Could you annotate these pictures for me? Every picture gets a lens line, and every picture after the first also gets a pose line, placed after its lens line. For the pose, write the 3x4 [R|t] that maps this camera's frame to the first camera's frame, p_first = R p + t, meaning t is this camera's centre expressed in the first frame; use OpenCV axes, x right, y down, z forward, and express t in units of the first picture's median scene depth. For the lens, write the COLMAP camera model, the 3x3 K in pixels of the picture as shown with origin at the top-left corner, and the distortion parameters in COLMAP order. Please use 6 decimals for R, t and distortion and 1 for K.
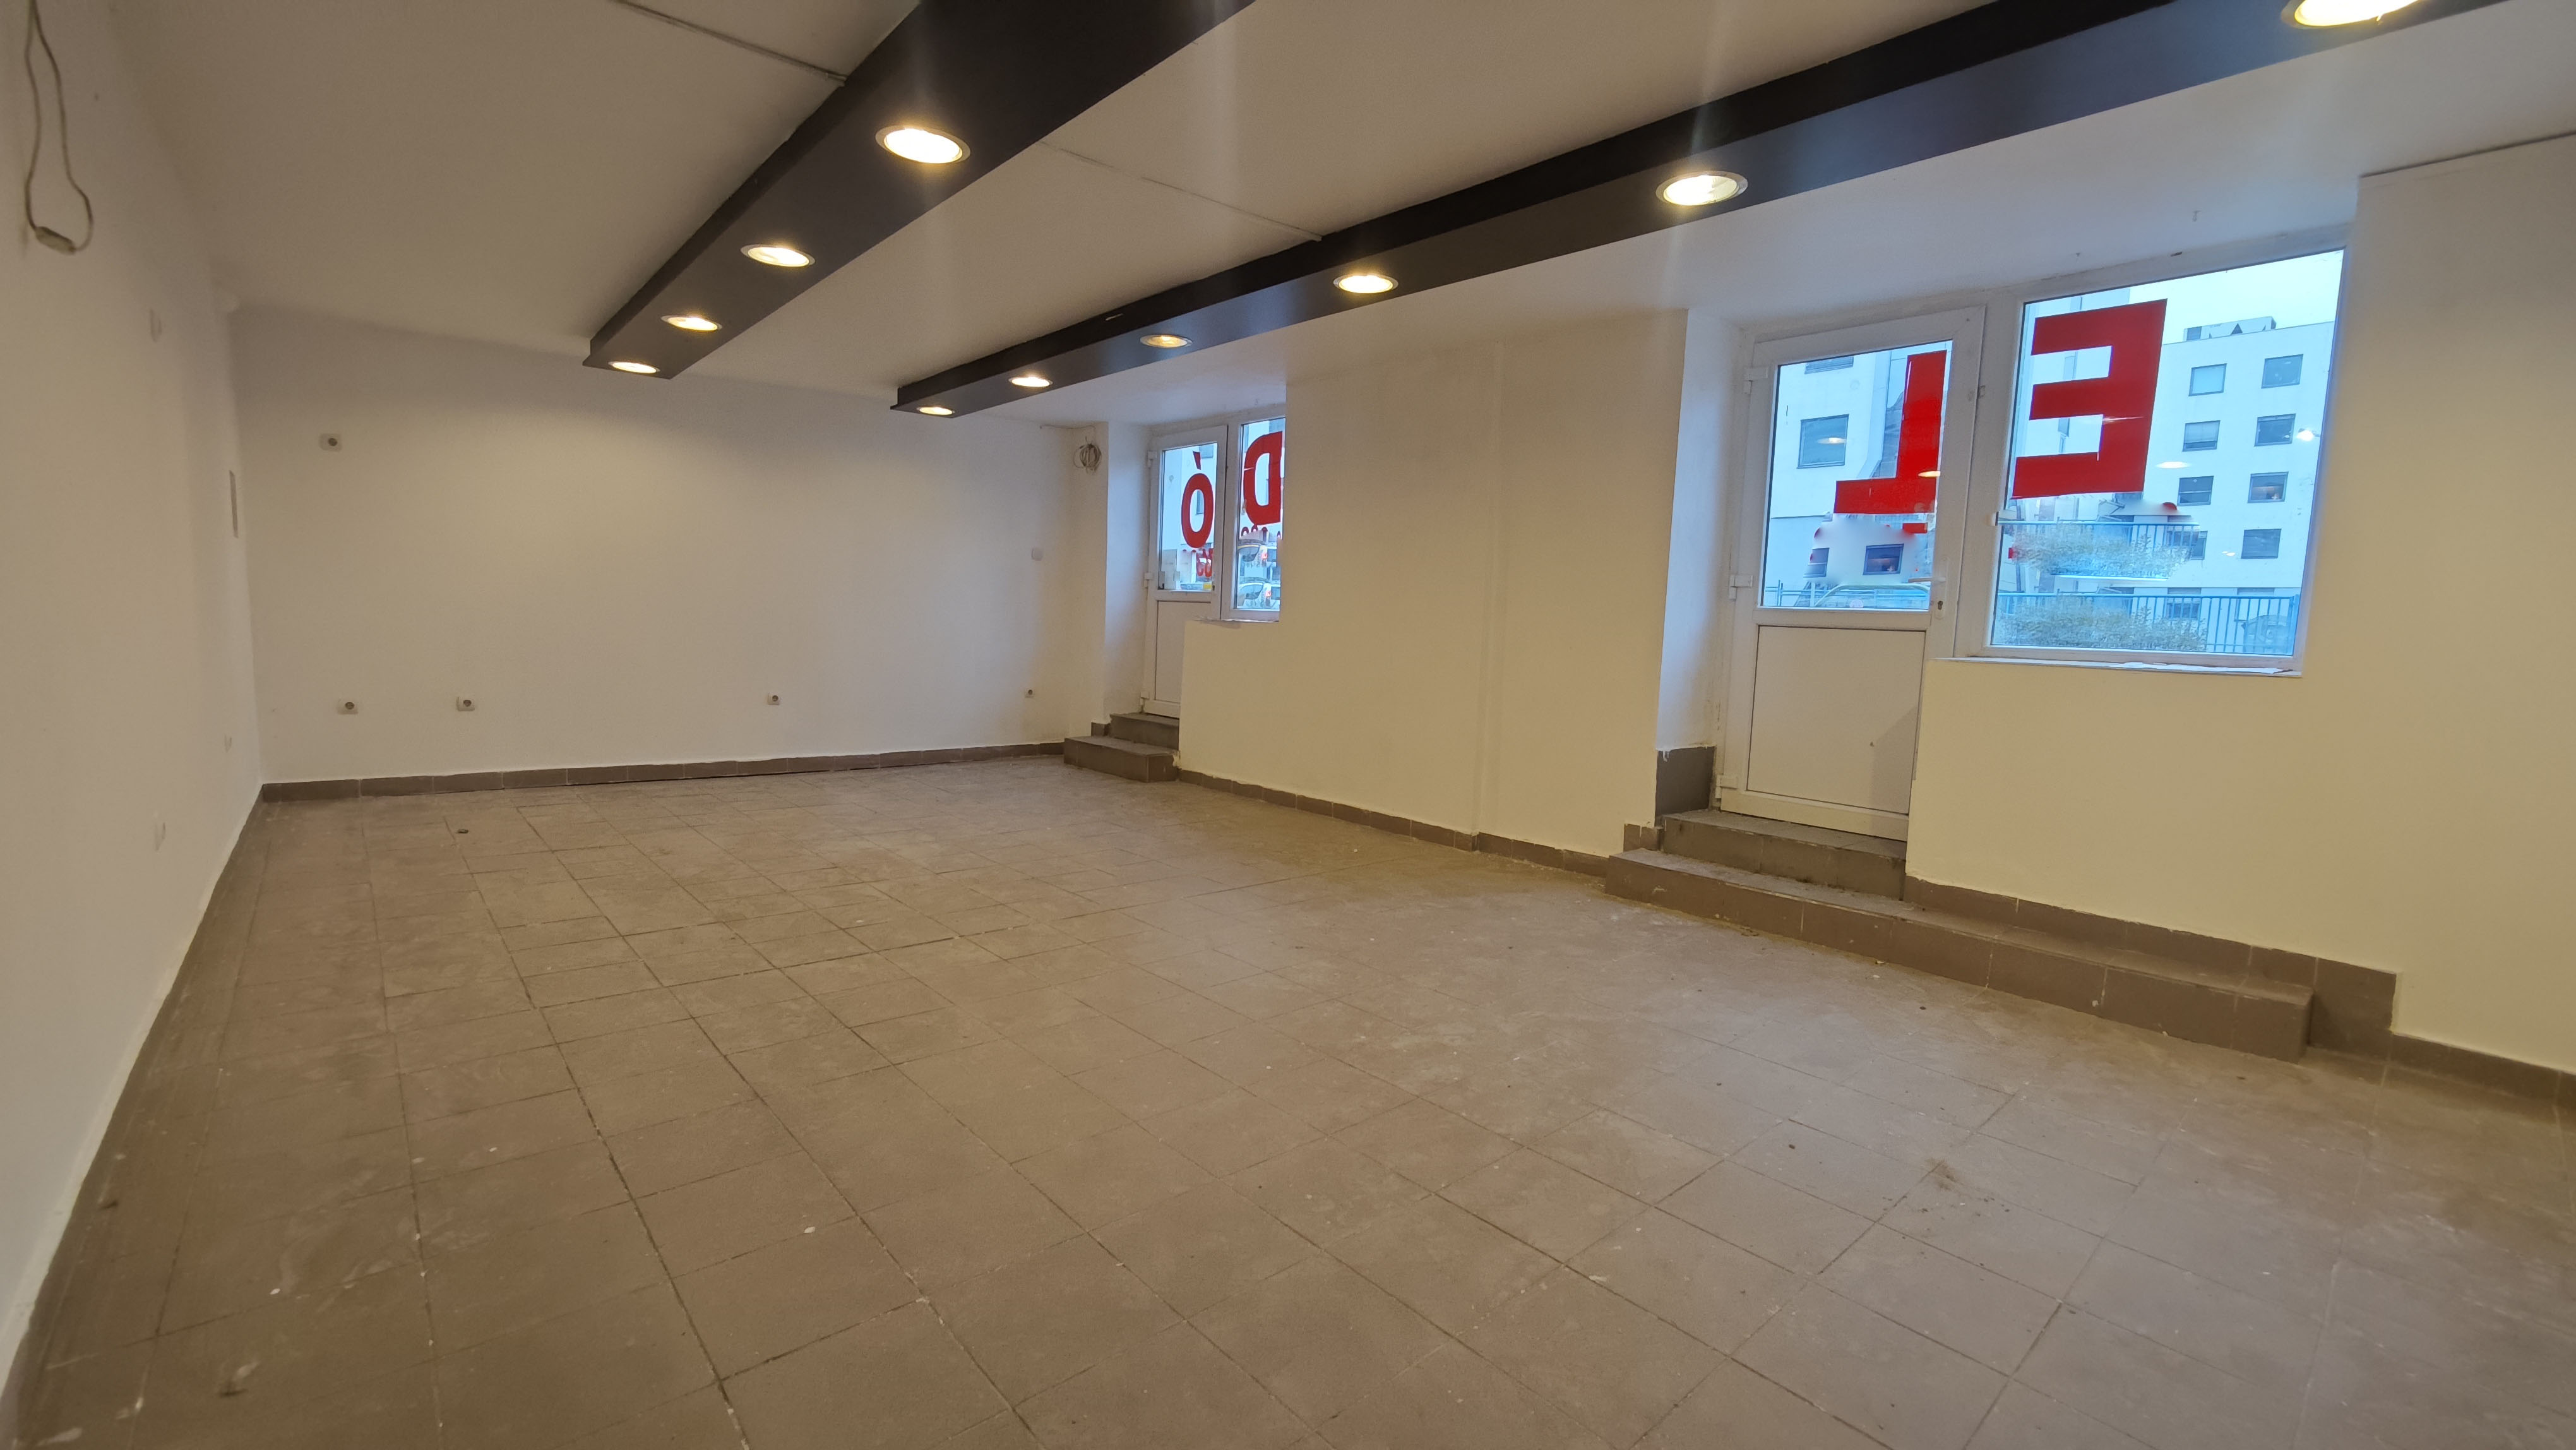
lens RADIAL K [[1076.0, 0, 1291.7], [0, 1076.0, 714.0], [0, 0, 1]] dist [-0.012911, 0.011187]
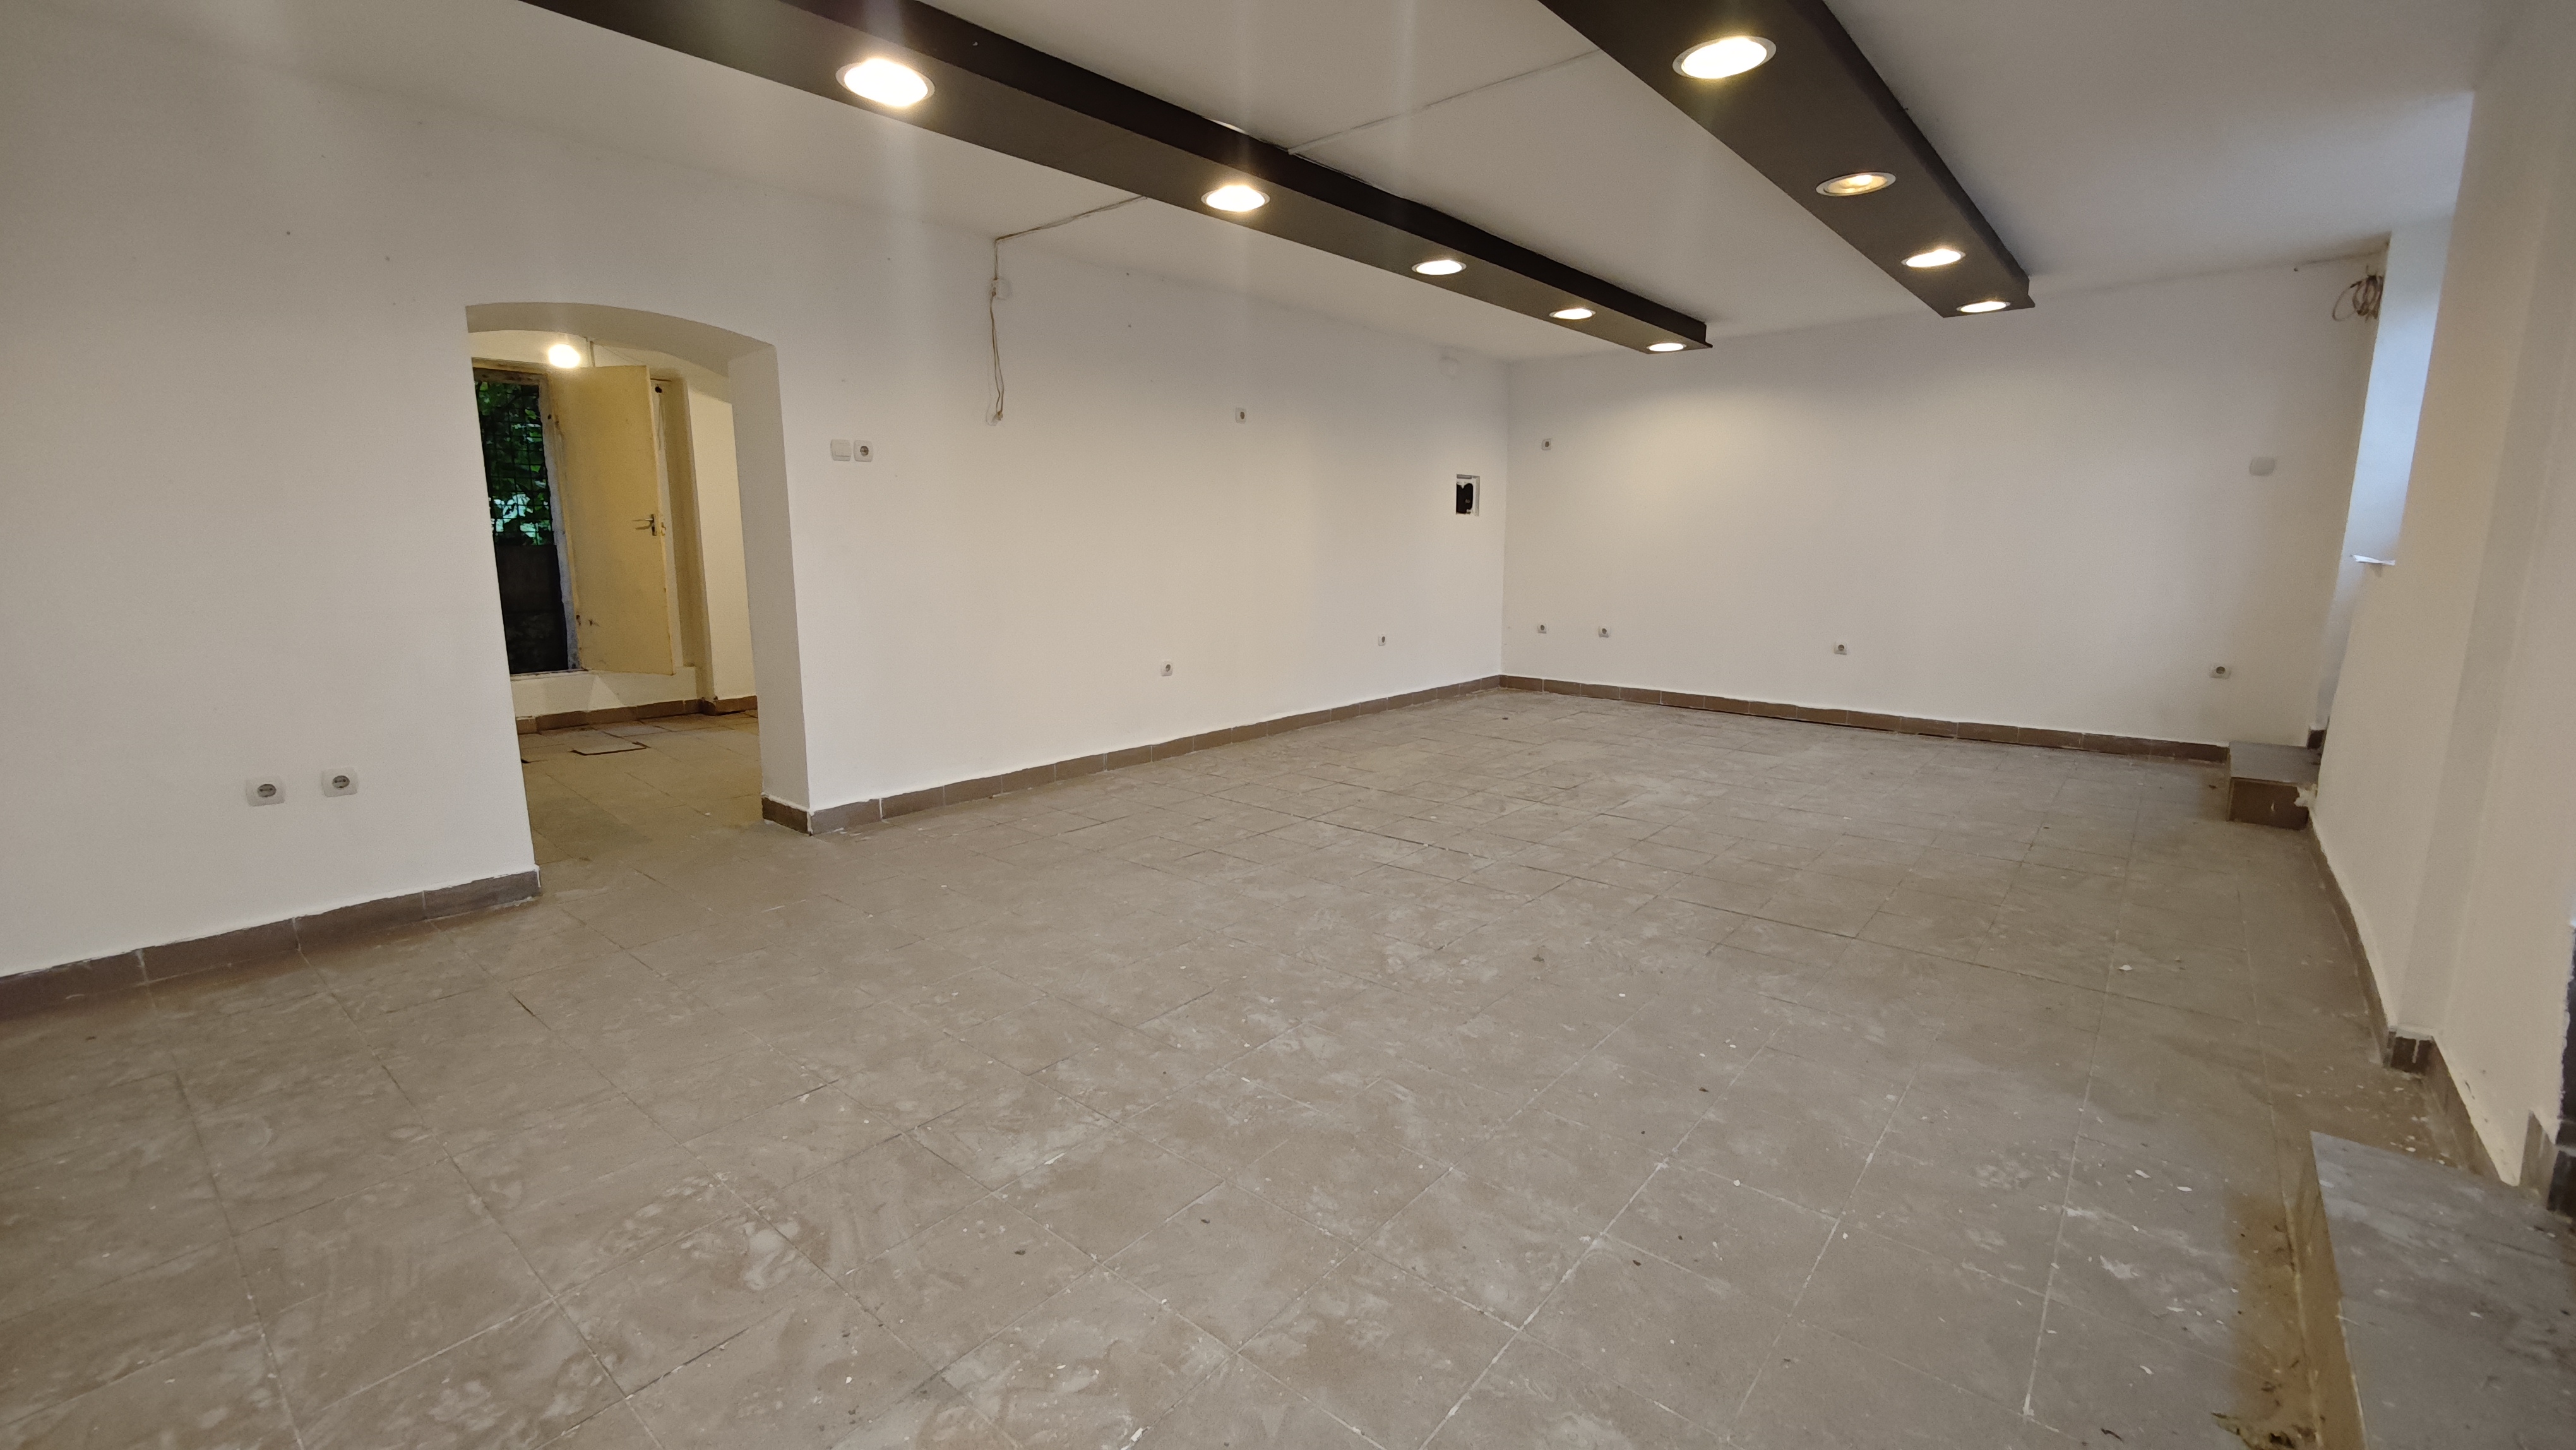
lens RADIAL K [[1076.0, 0, 1291.7], [0, 1076.0, 714.0], [0, 0, 1]] dist [-0.012911, 0.011187]
pose [[0.144592, 0.127946, -0.981184, 0.658012], [-0.083773, 0.989628, 0.116702, -0.043039], [0.985939, 0.065323, 0.153811, 0.578648]]
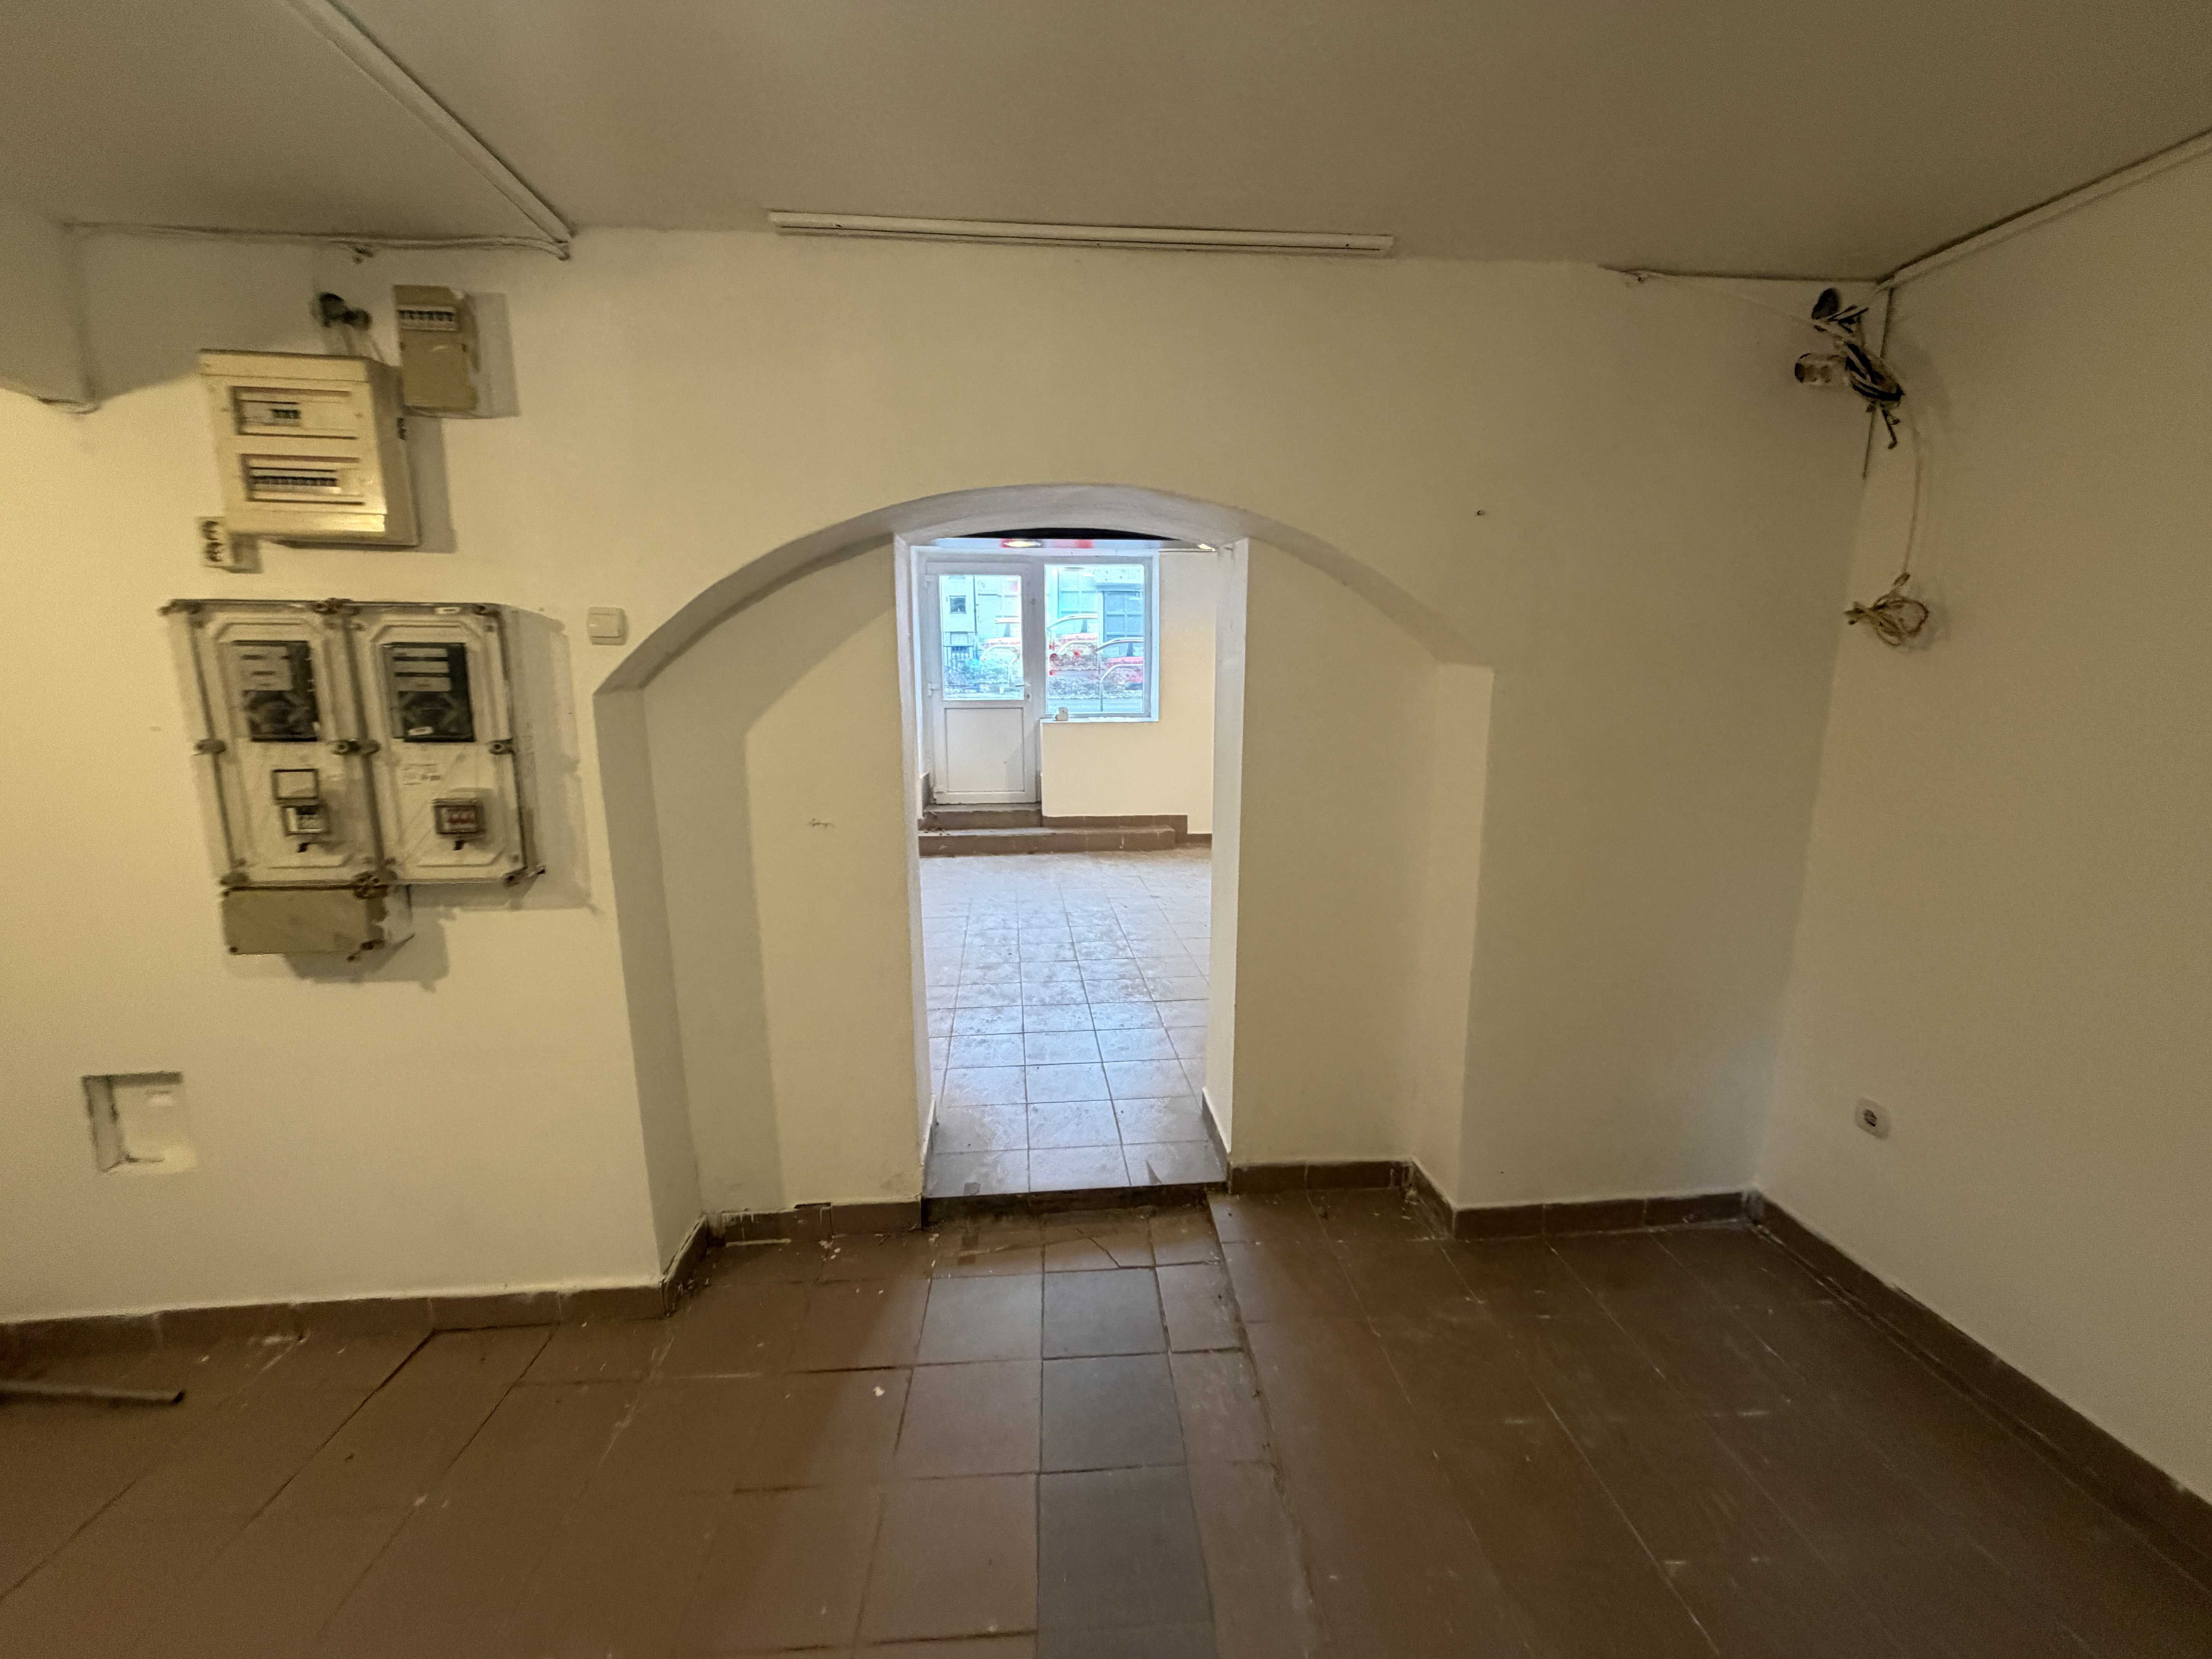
lens RADIAL K [[876.4, 0, 1097.9], [0, 876.4, 828.8], [0, 0, 1]] dist [0.000027, -0.000200]
pose [[0.585499, -0.186995, 0.788811, -0.785996], [0.101127, 0.982280, 0.157797, -0.100579], [-0.804341, -0.012620, 0.594034, -0.206450]]
